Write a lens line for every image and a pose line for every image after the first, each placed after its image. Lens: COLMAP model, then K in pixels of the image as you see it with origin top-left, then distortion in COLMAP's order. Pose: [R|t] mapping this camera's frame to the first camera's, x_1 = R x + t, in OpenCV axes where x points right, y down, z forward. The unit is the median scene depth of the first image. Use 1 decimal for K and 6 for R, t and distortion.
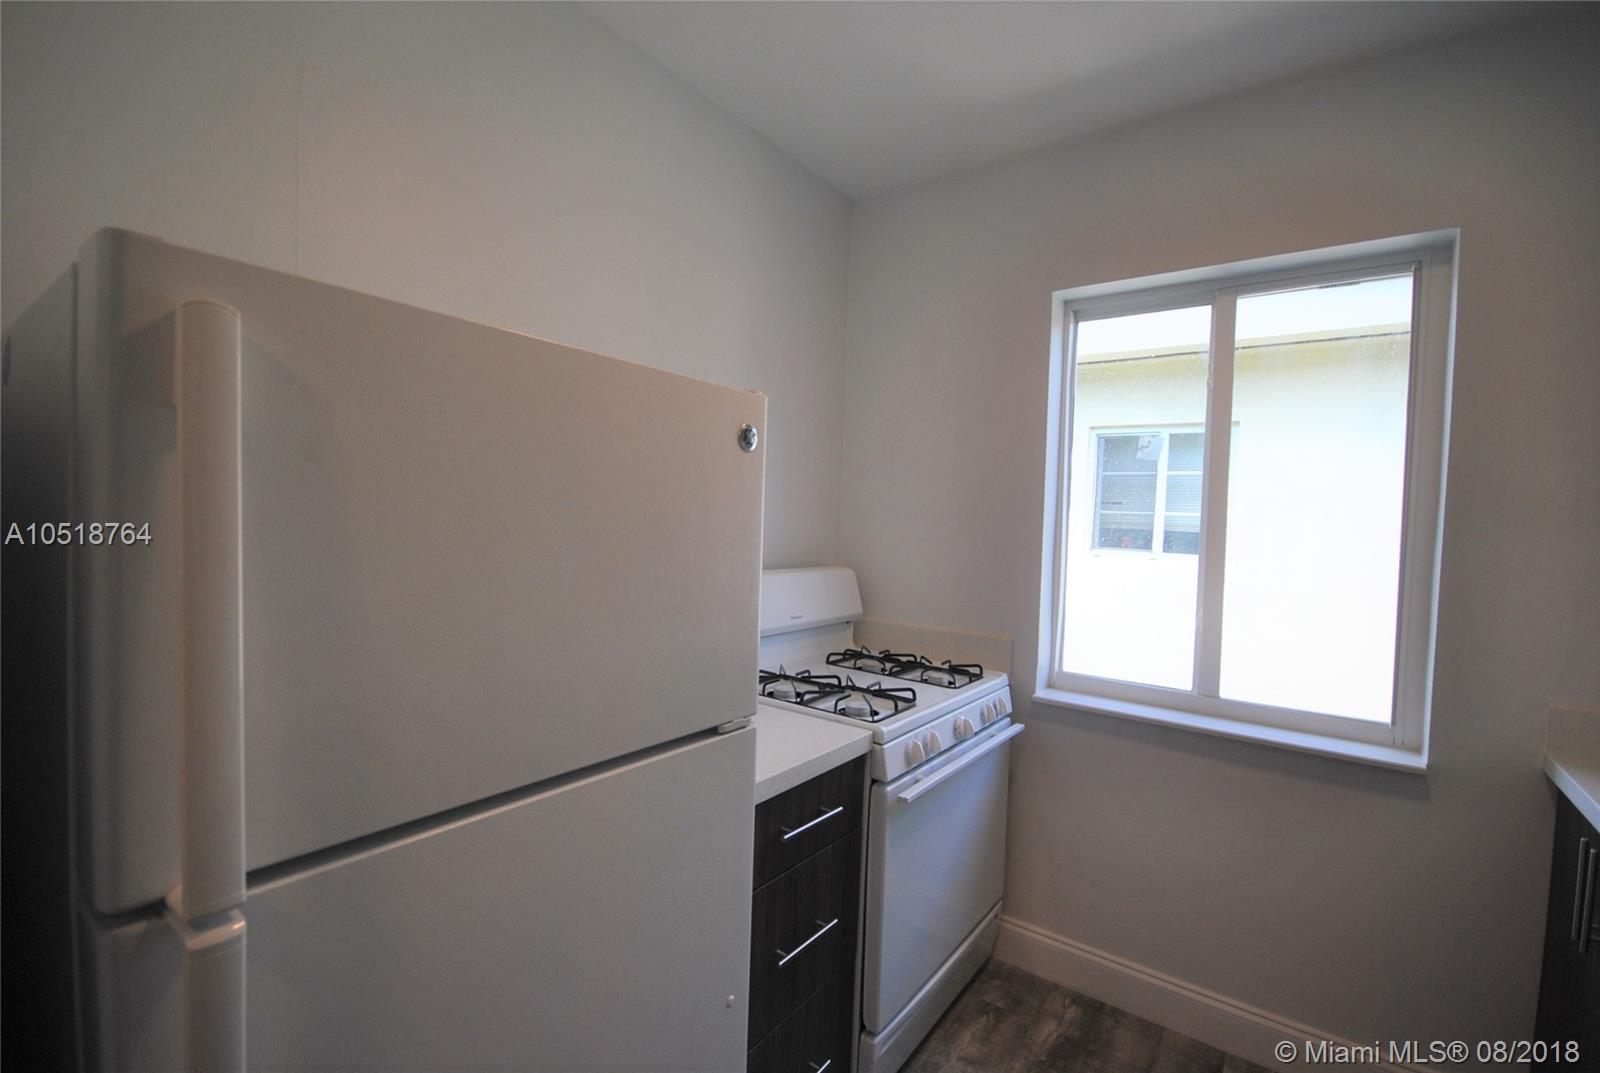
lens RADIAL K [[708.5, 0, 803.8], [0, 708.5, 539.2], [0, 0, 1]] dist [0.007919, -0.009640]
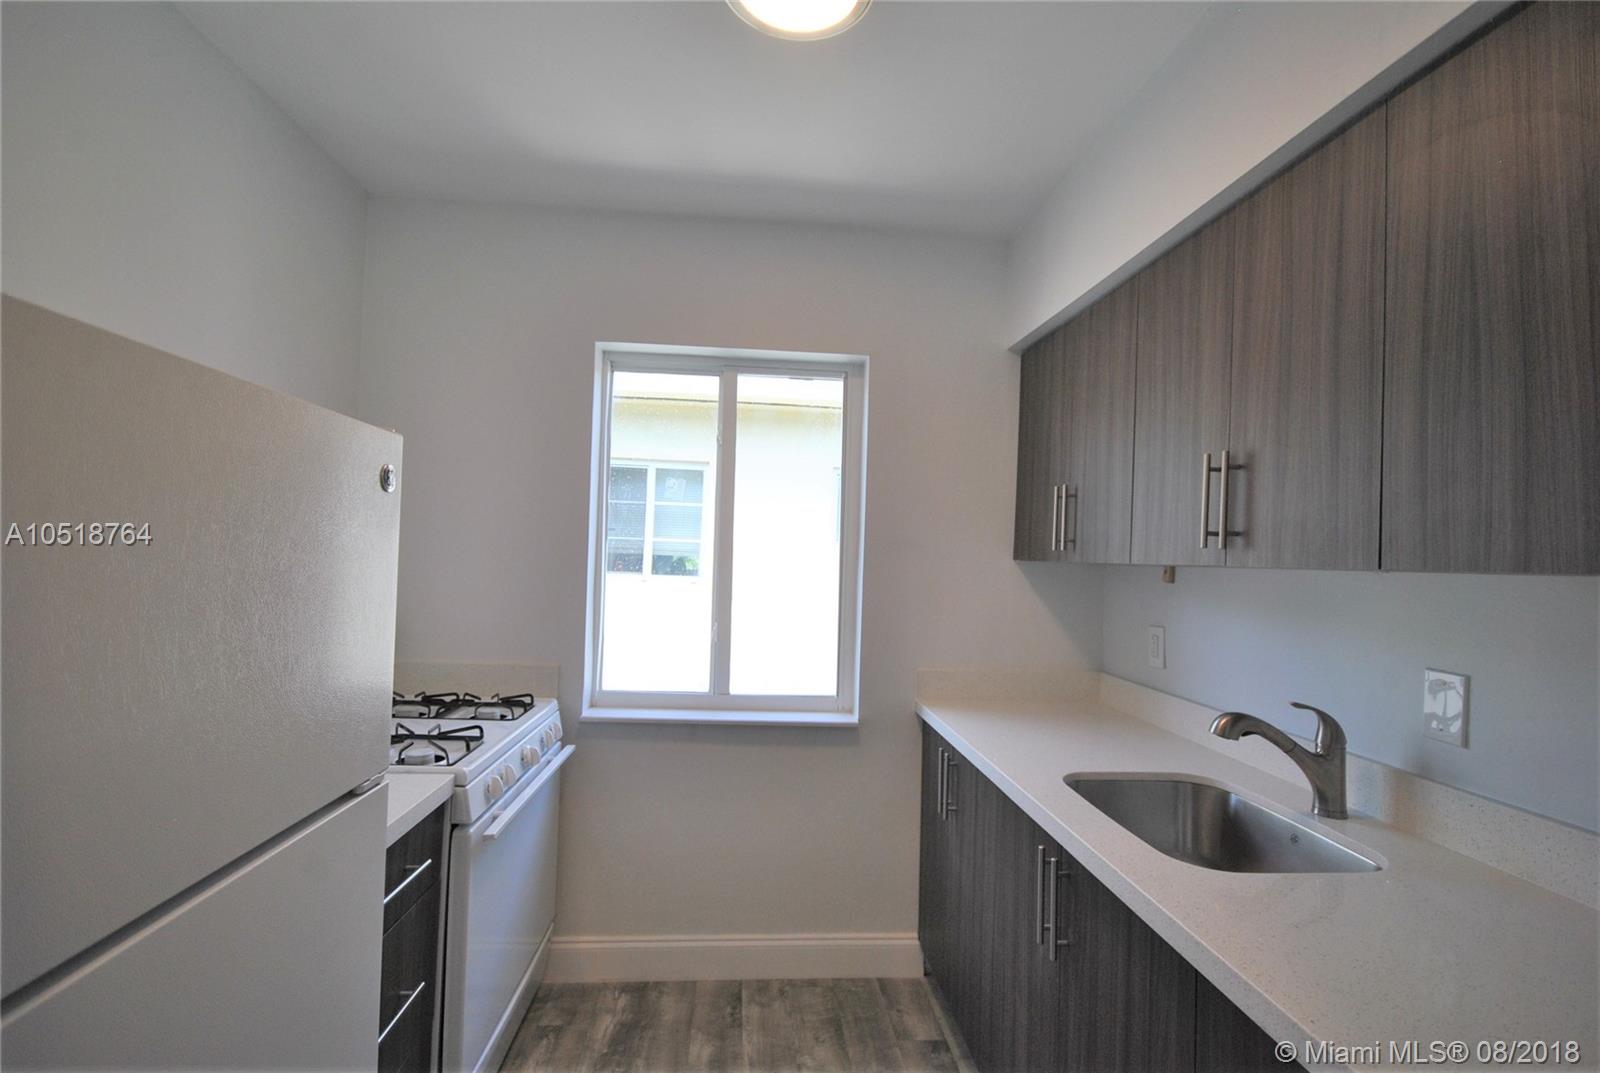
lens RADIAL K [[750.8, 0, 800.0], [0, 750.8, 536.5], [0, 0, 1]] dist [0.000891, 0.000018]
pose [[0.752870, 0.004483, 0.658155, -0.187102], [0.015187, 0.999592, -0.024181, -0.017743], [-0.657995, 0.028200, 0.752494, -0.074571]]
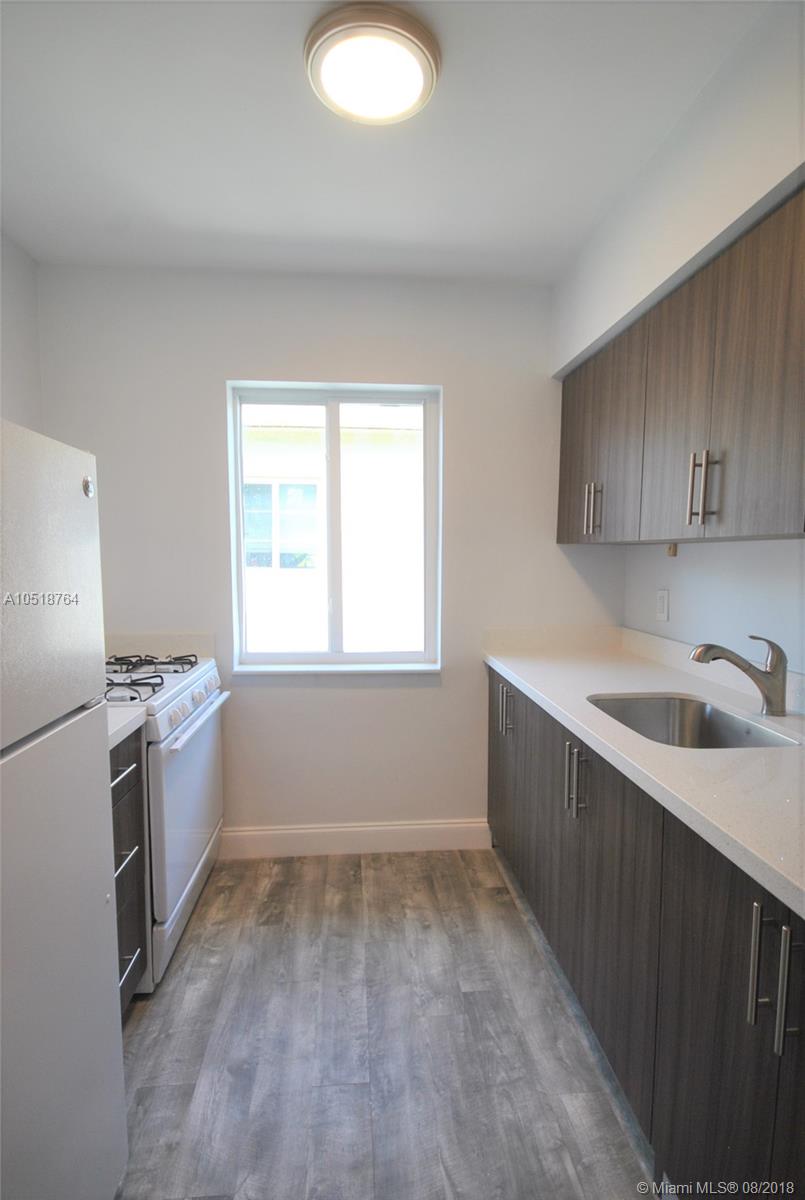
lens RADIAL K [[609.4, 0, 399.6], [0, 609.4, 611.6], [0, 0, 1]] dist [0.000448, 0.000017]
pose [[0.751468, -0.094849, 0.652916, -0.233131], [0.045930, 0.994732, 0.091642, 0.006669], [-0.658169, -0.038877, 0.751866, -0.145875]]
